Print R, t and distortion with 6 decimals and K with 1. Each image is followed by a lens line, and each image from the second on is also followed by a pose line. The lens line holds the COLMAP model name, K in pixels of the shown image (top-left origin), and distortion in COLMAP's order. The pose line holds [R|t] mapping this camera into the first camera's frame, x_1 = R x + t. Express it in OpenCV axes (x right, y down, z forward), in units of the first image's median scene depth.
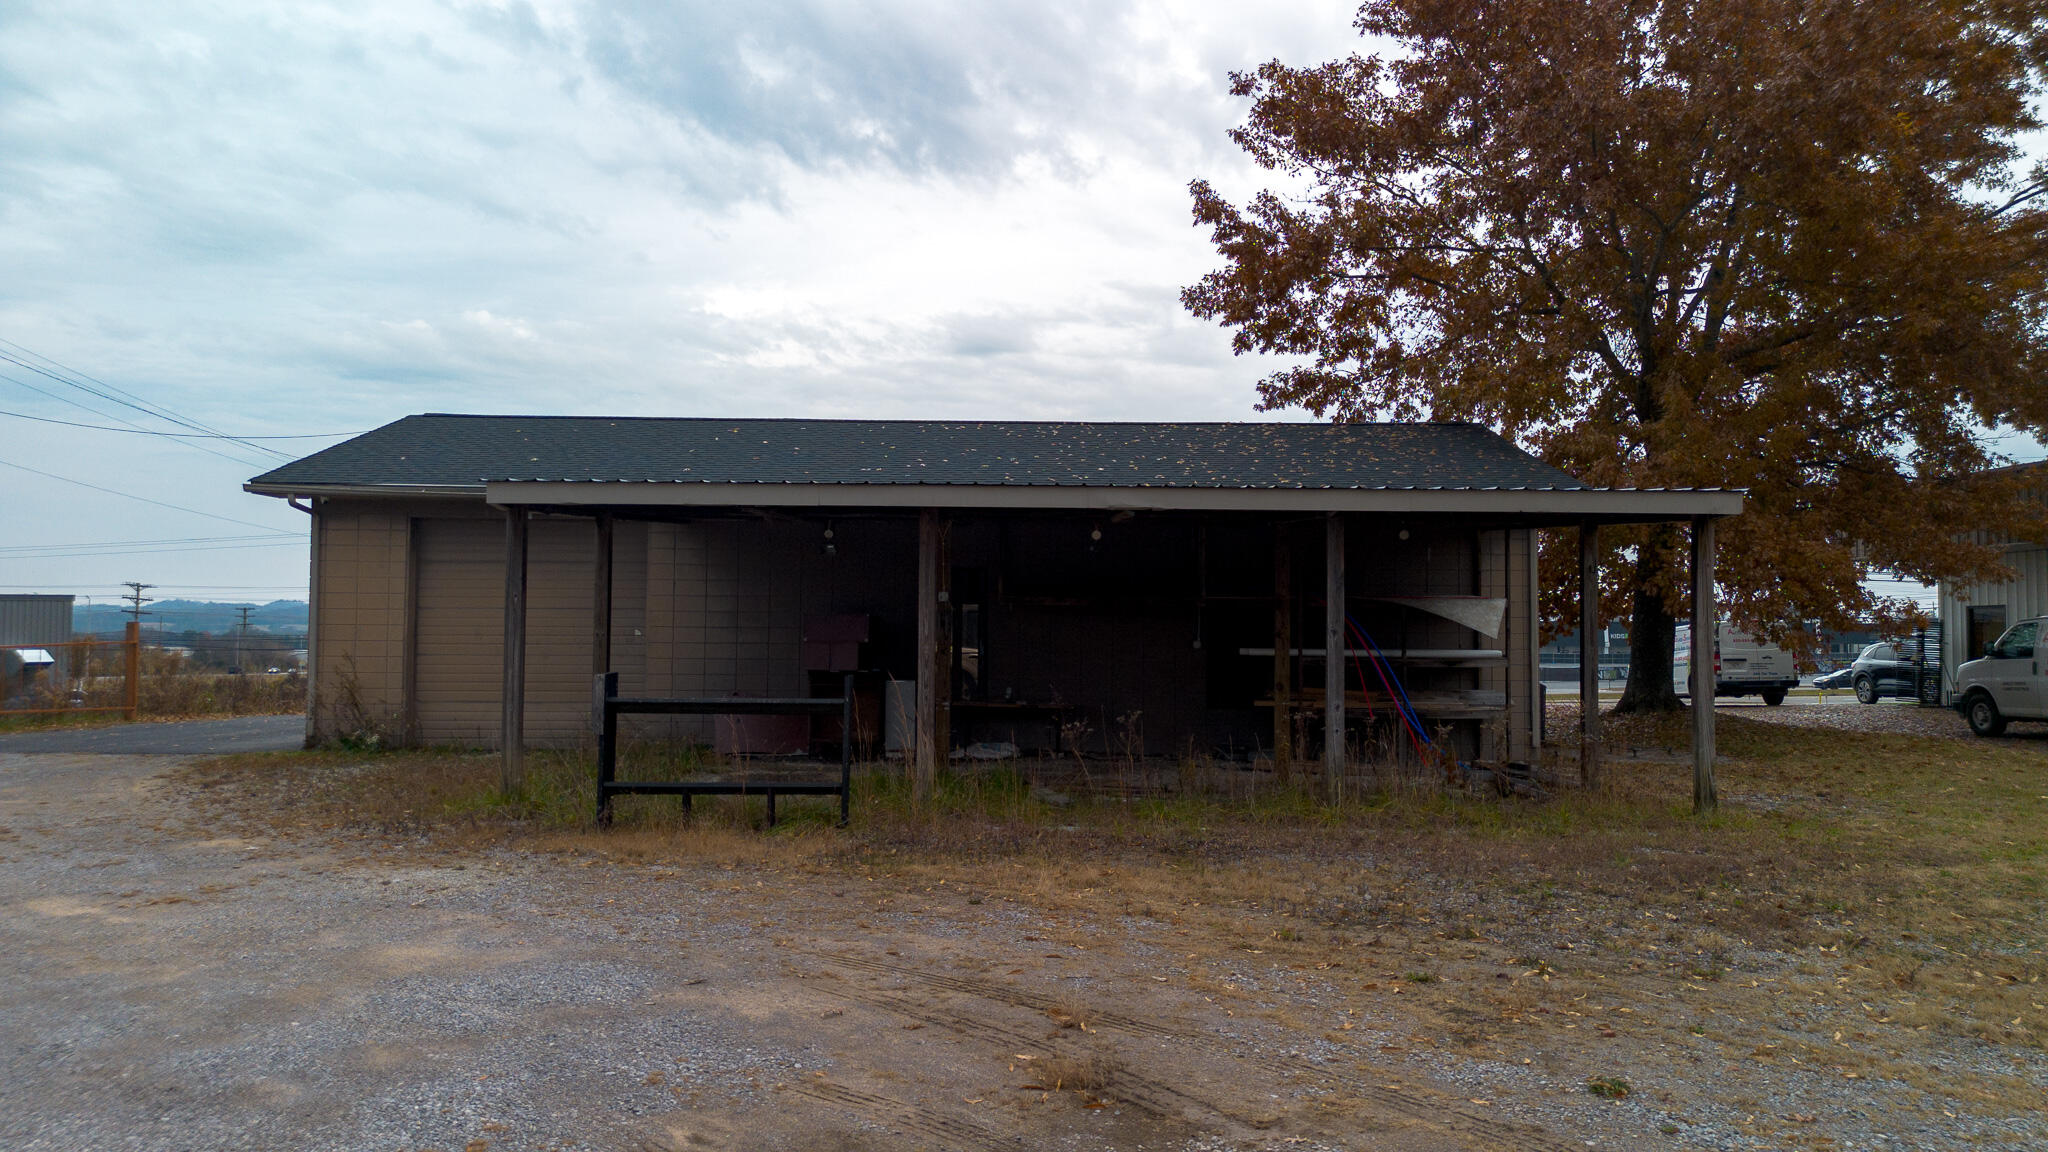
lens RADIAL K [[1421.7, 0, 983.1], [0, 1421.7, 575.5], [0, 0, 1]] dist [0.006467, 0.001057]
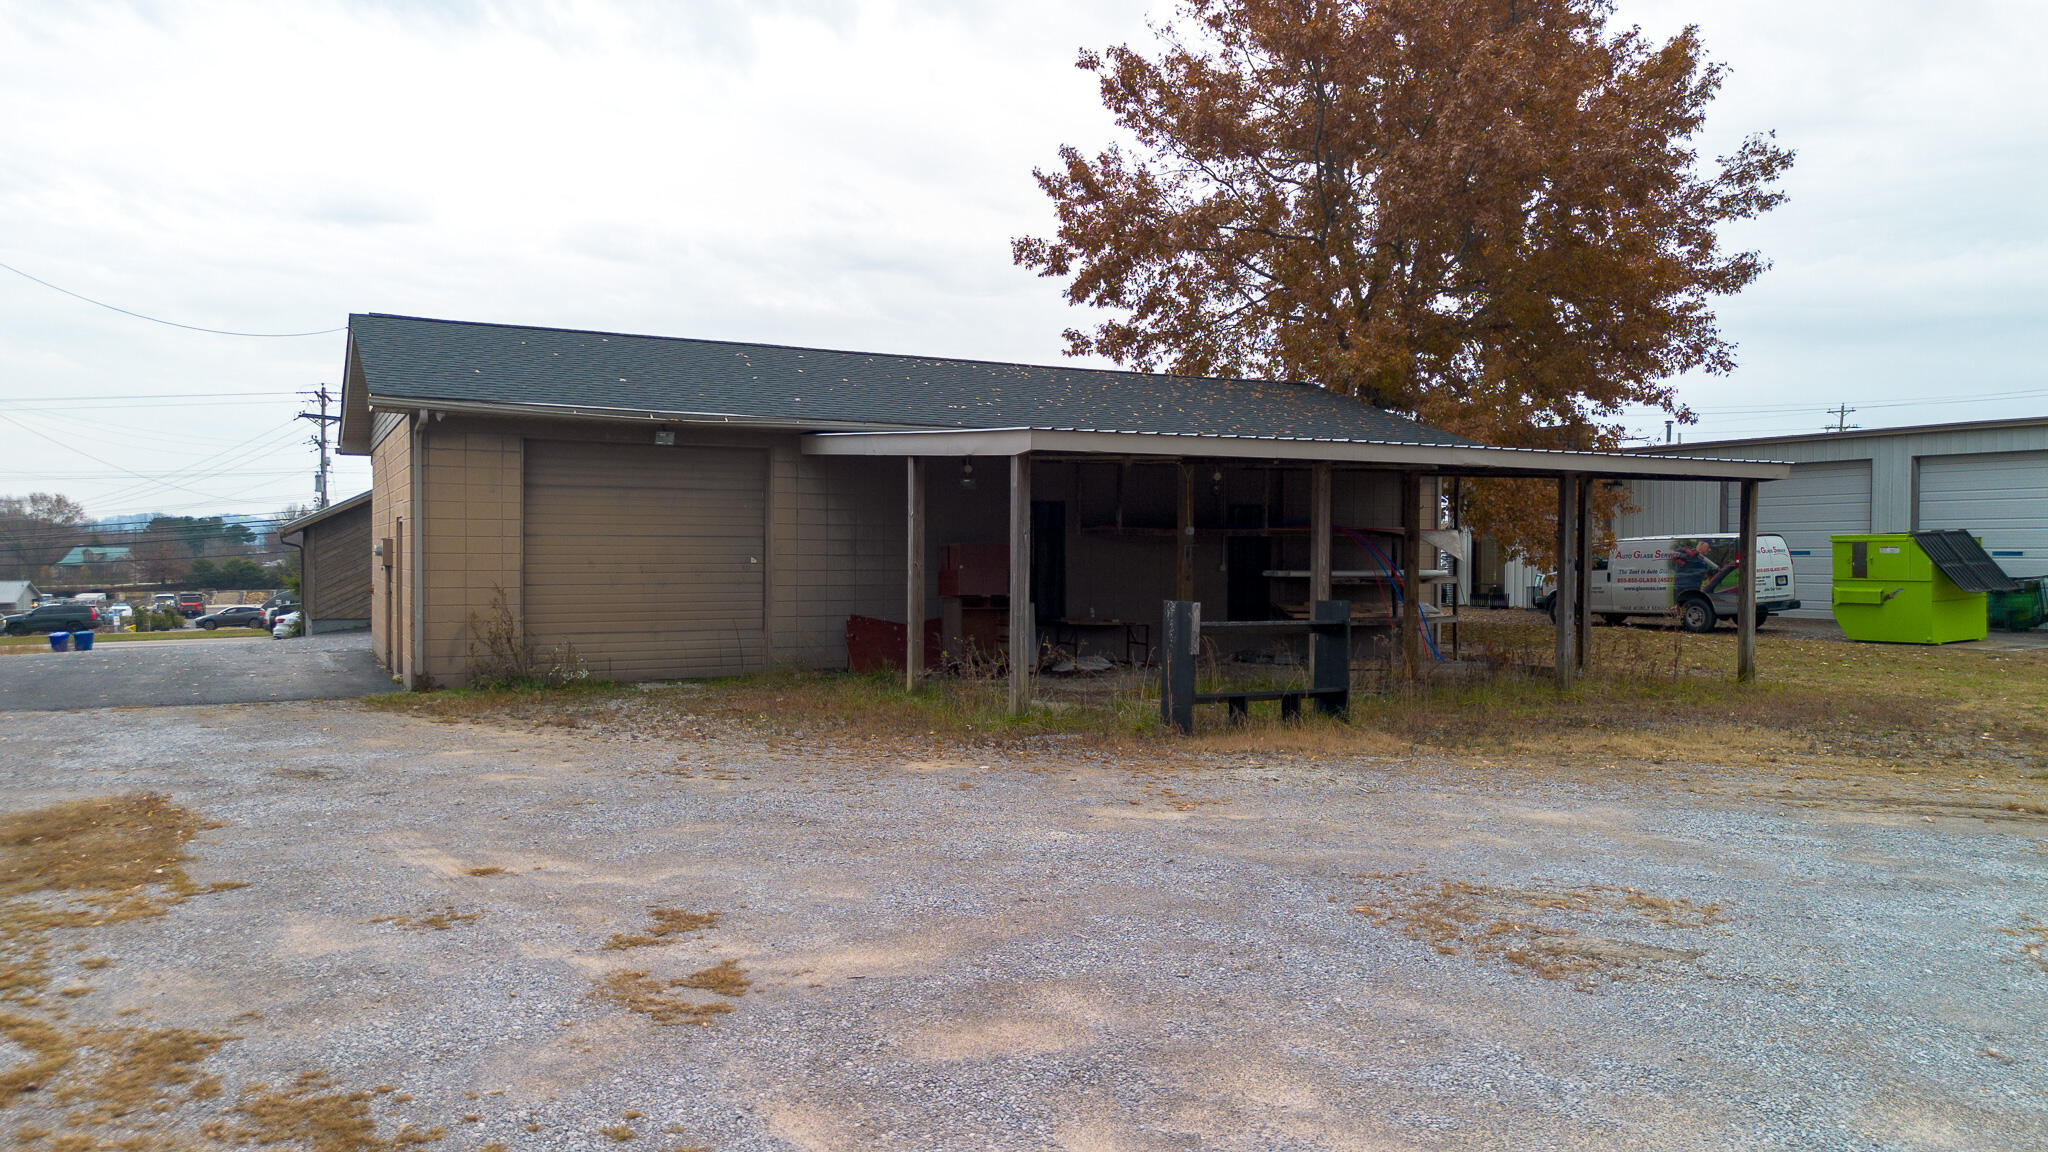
lens RADIAL K [[1444.9, 0, 1022.4], [0, 1444.9, 583.7], [0, 0, 1]] dist [0.050210, -0.048126]
pose [[0.885410, -0.013719, 0.464609, -0.399275], [-0.017546, 0.997865, 0.062902, -0.008238], [-0.464480, -0.063846, 0.883279, -0.002298]]
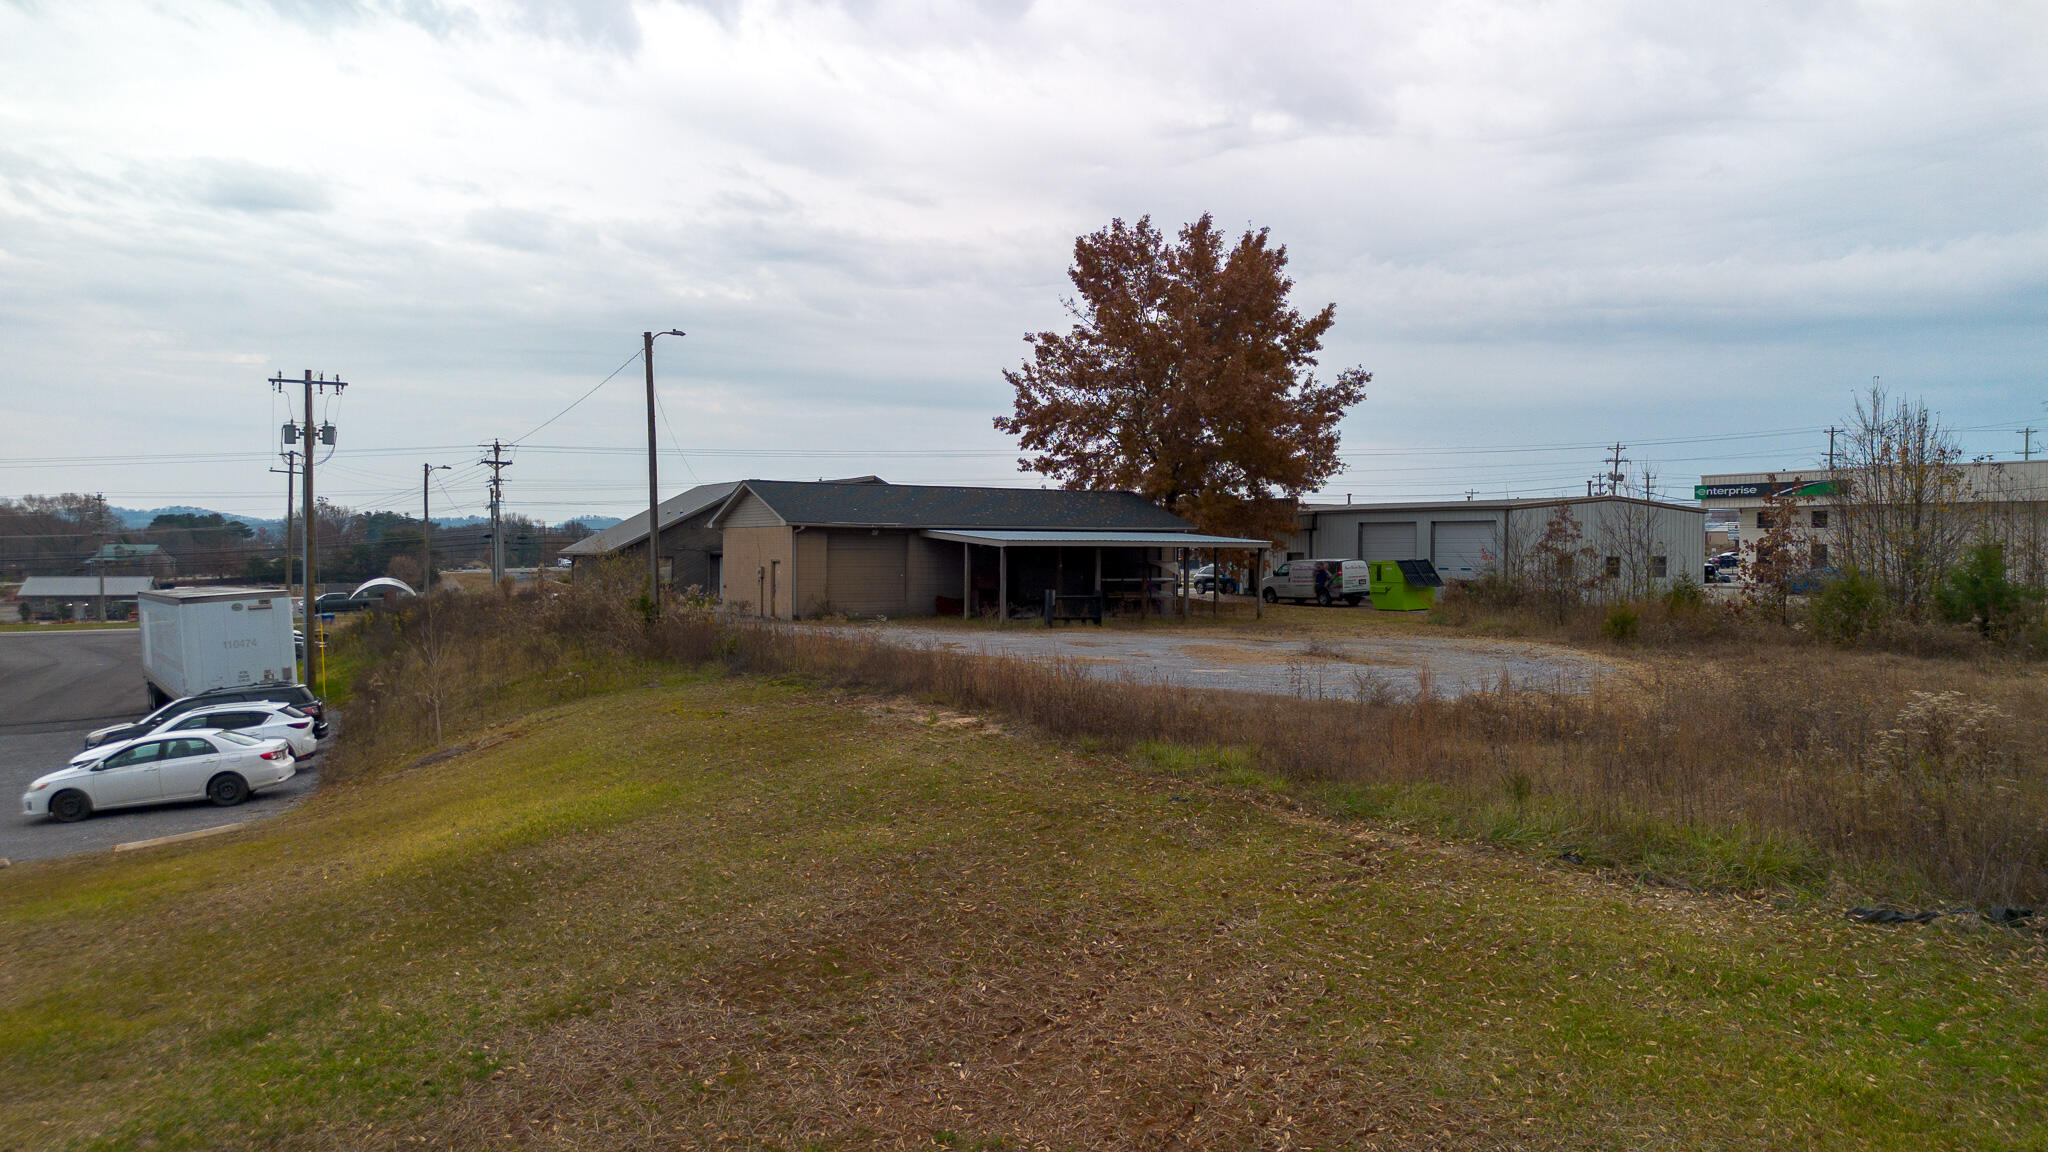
lens RADIAL K [[1444.9, 0, 1022.4], [0, 1444.9, 583.7], [0, 0, 1]] dist [0.050210, -0.048126]
pose [[0.872177, -0.014987, 0.488961, -1.020649], [-0.020093, 0.997590, 0.066417, -0.097412], [-0.488778, -0.067752, 0.869773, -1.124906]]
